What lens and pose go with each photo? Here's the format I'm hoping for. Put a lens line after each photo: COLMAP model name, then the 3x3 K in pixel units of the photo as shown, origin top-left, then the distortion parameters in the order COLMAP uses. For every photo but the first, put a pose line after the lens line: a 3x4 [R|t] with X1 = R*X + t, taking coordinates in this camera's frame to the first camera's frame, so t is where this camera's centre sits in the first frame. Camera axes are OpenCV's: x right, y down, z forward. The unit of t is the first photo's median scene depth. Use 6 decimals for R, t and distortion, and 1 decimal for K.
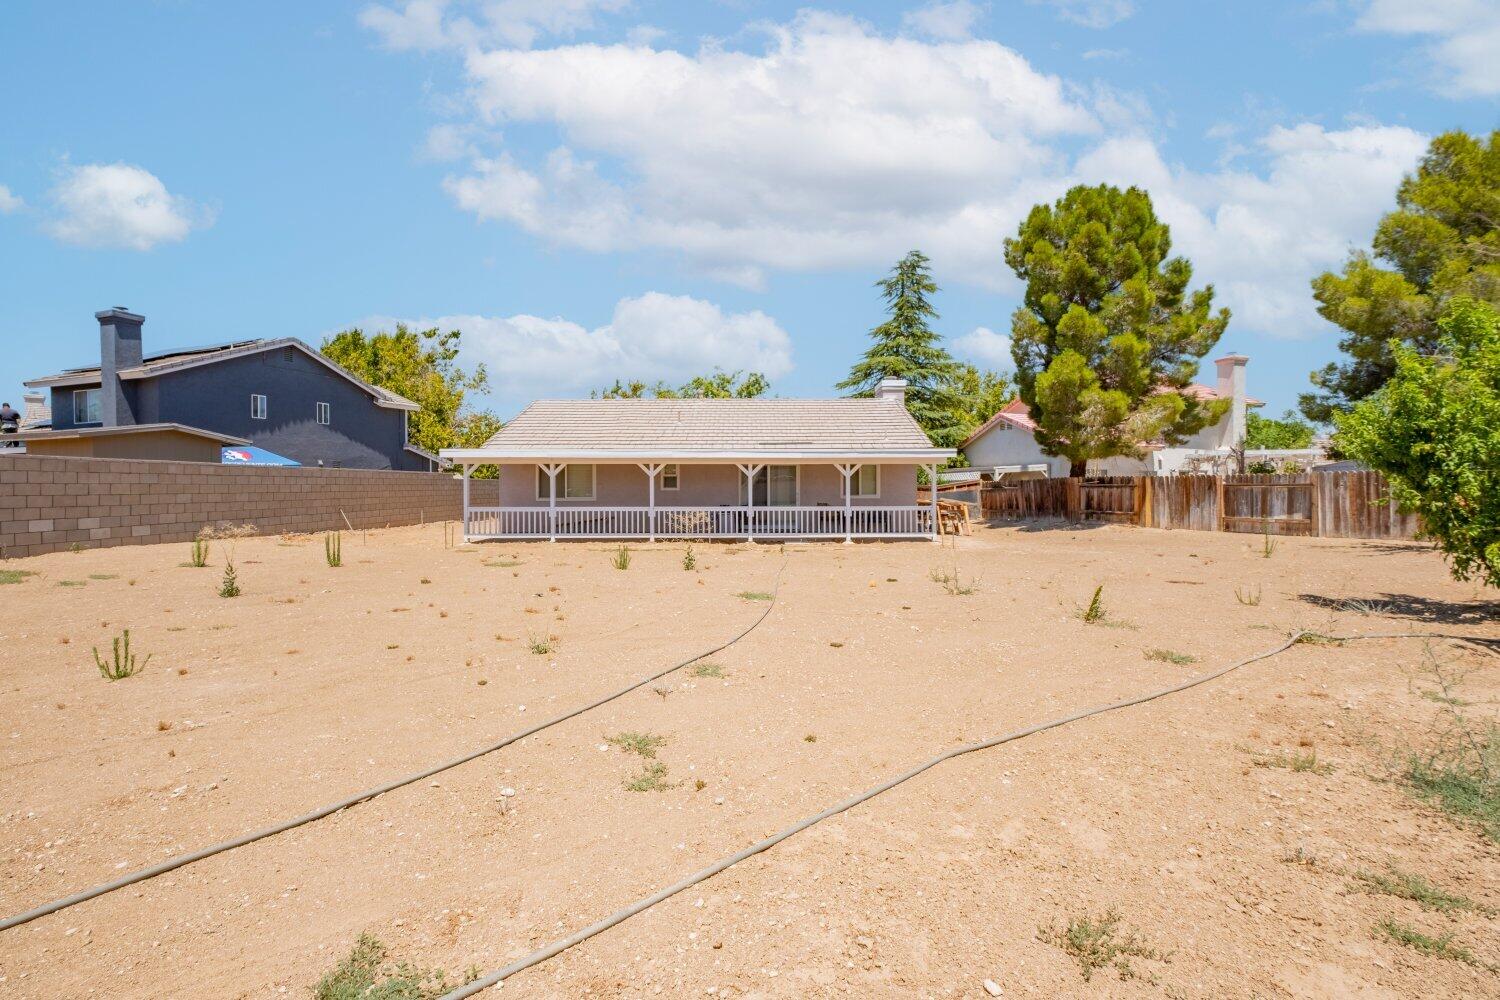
lens RADIAL K [[660.3, 0, 754.6], [0, 660.3, 500.0], [0, 0, 1]] dist [0.002589, -0.005855]
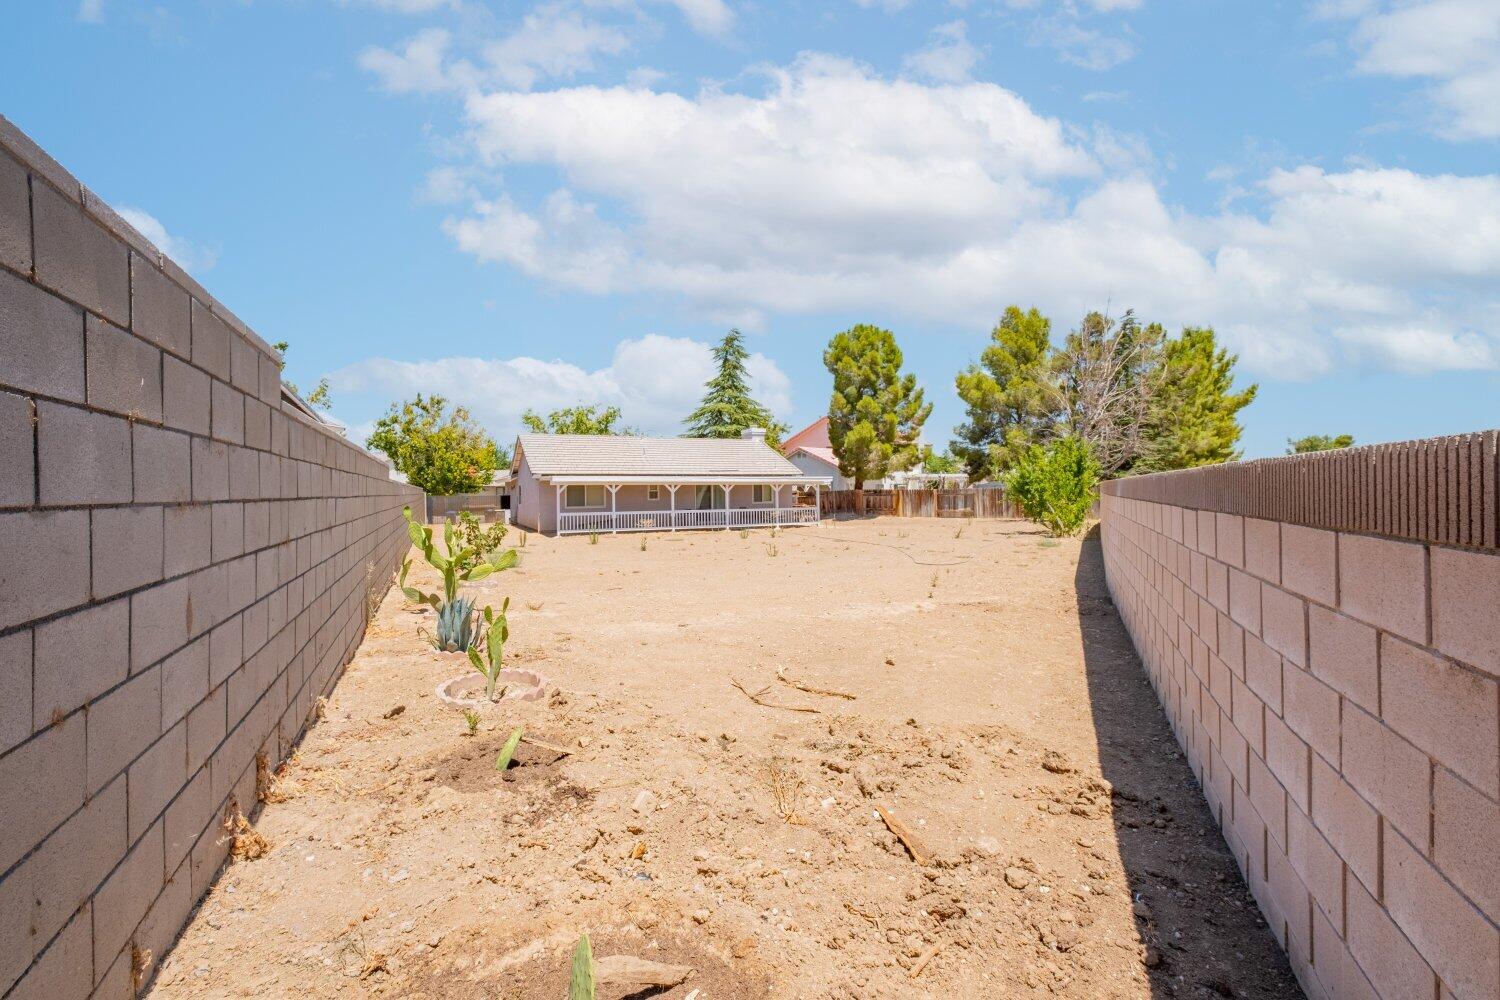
lens RADIAL K [[660.3, 0, 754.6], [0, 660.3, 500.0], [0, 0, 1]] dist [0.002589, -0.005855]
pose [[0.897203, -0.012978, 0.441428, -0.551033], [0.016055, 0.999866, -0.003236, -0.006107], [-0.441327, 0.009990, 0.897291, -0.455699]]
